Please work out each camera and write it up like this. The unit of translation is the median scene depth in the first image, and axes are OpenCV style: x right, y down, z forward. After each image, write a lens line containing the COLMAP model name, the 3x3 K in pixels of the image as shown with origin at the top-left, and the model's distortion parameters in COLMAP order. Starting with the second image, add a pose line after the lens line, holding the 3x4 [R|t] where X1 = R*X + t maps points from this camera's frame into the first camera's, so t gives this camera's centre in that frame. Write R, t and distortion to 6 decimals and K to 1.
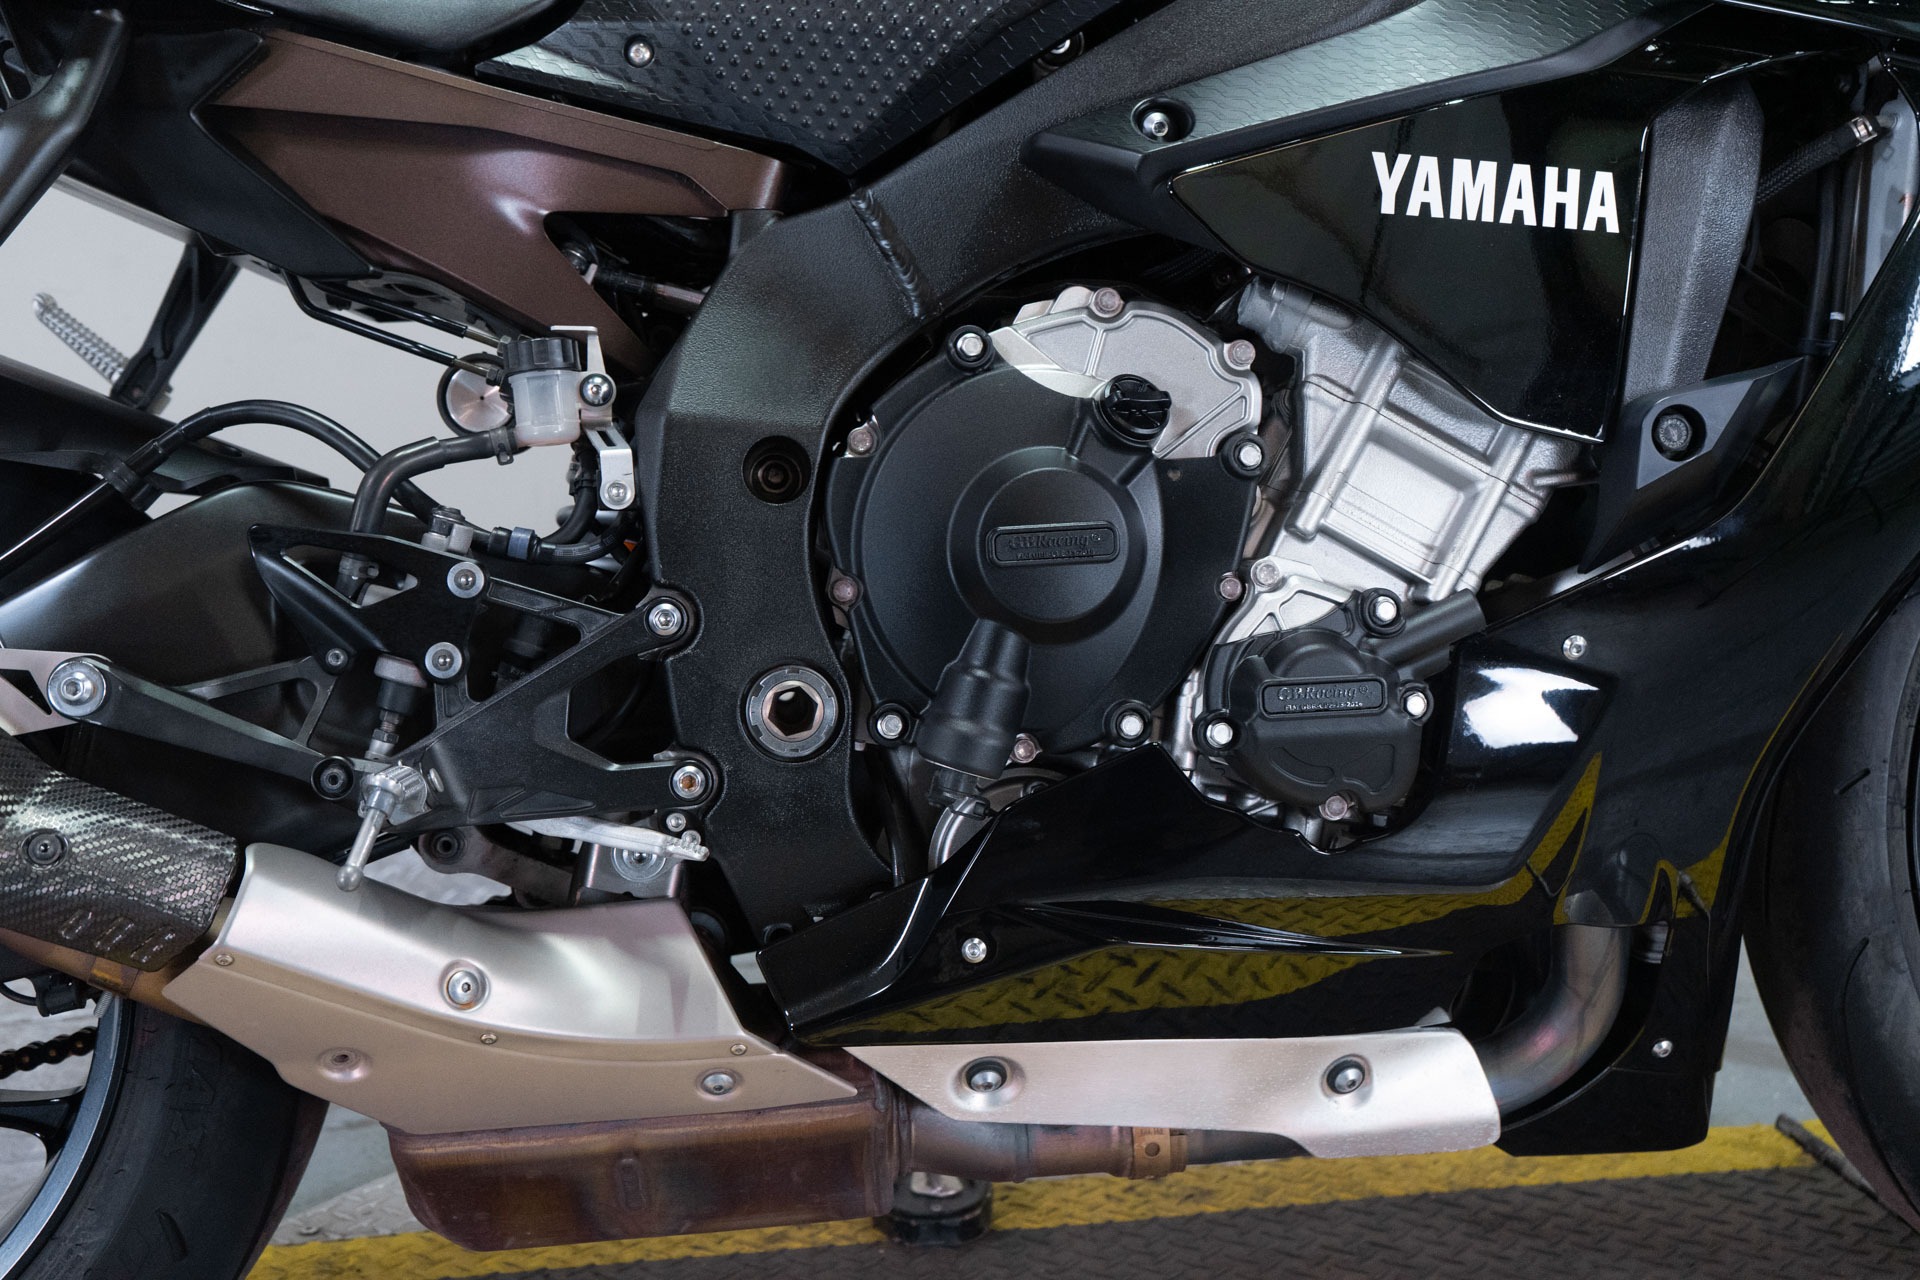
lens RADIAL K [[2250.2, 0, 960.0], [0, 2250.2, 640.0], [0, 0, 1]] dist [0.007546, 0.001642]
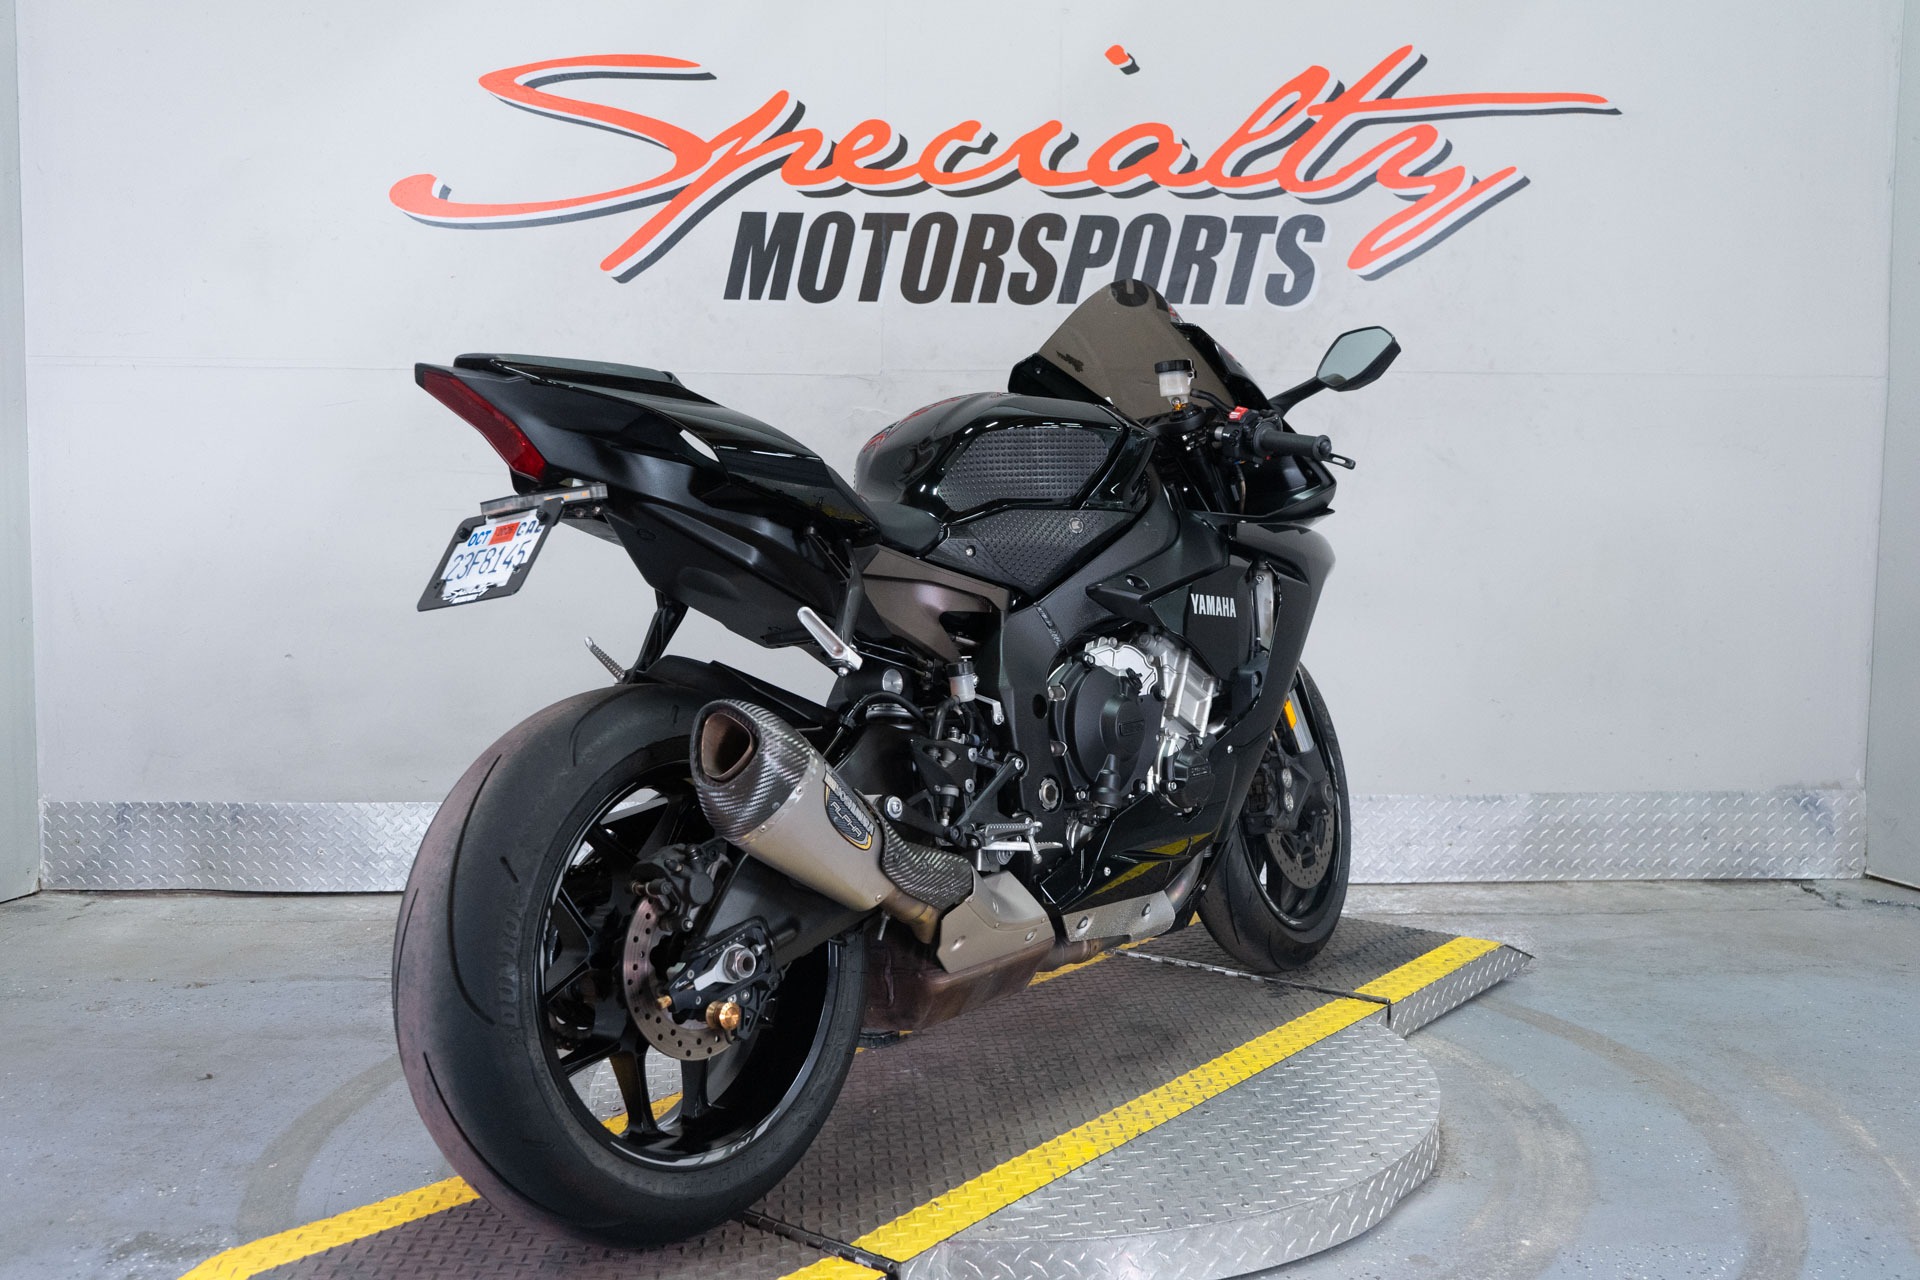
lens RADIAL K [[1860.6, 0, 960.0], [0, 1860.6, 640.0], [0, 0, 1]] dist [-0.003203, -0.003942]
pose [[0.695519, -0.033845, 0.717710, -1.776897], [0.071941, 0.997151, -0.022694, -0.112624], [-0.714897, 0.067417, 0.695972, -0.517846]]
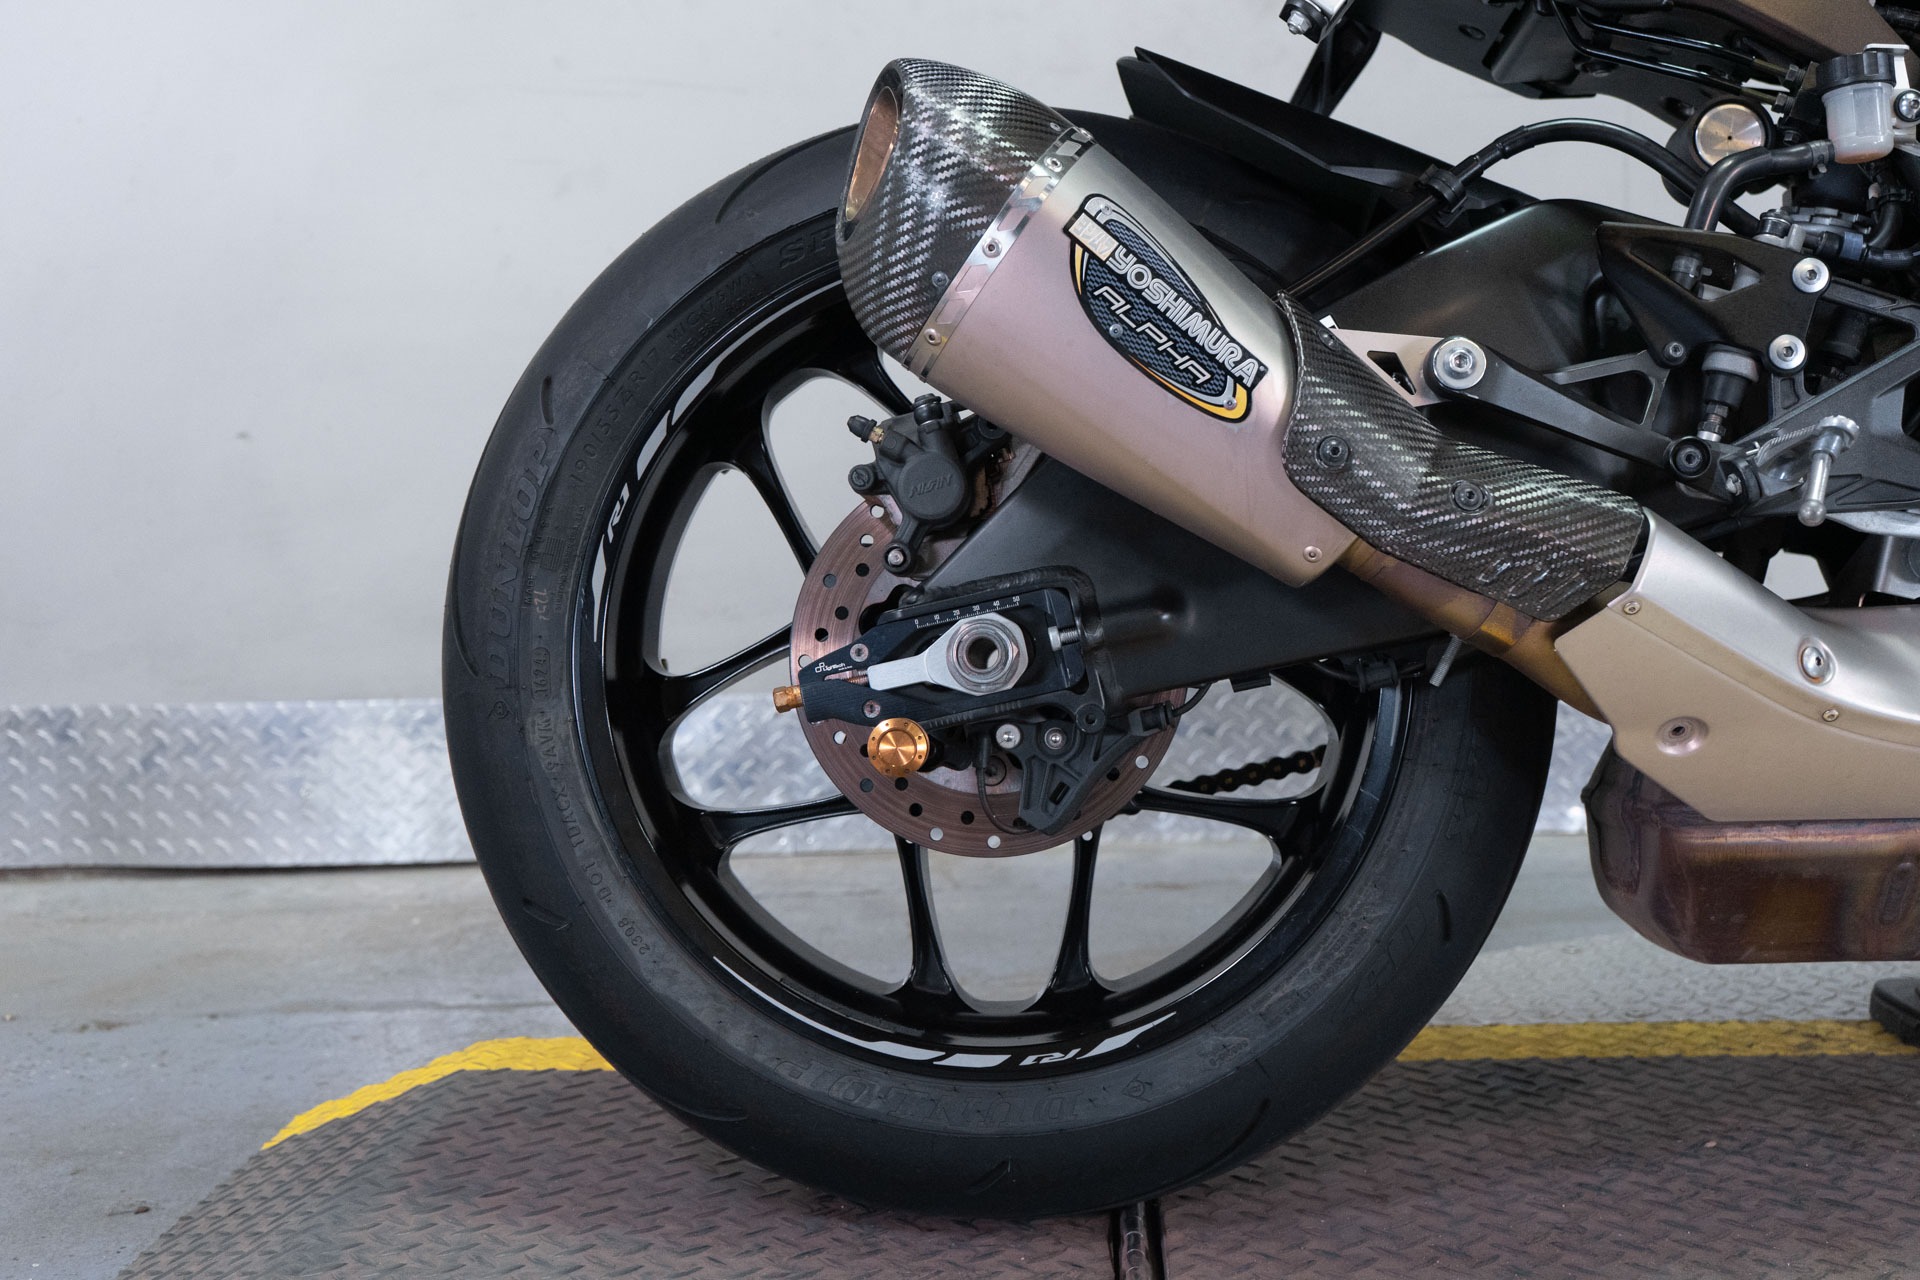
lens RADIAL K [[2250.2, 0, 960.0], [0, 2250.2, 640.0], [0, 0, 1]] dist [0.007546, 0.001642]
pose [[0.987512, 0.028782, -0.154896, -0.433003], [-0.034407, 0.998838, -0.033756, 0.186641], [0.153744, 0.038664, 0.987354, -0.079064]]
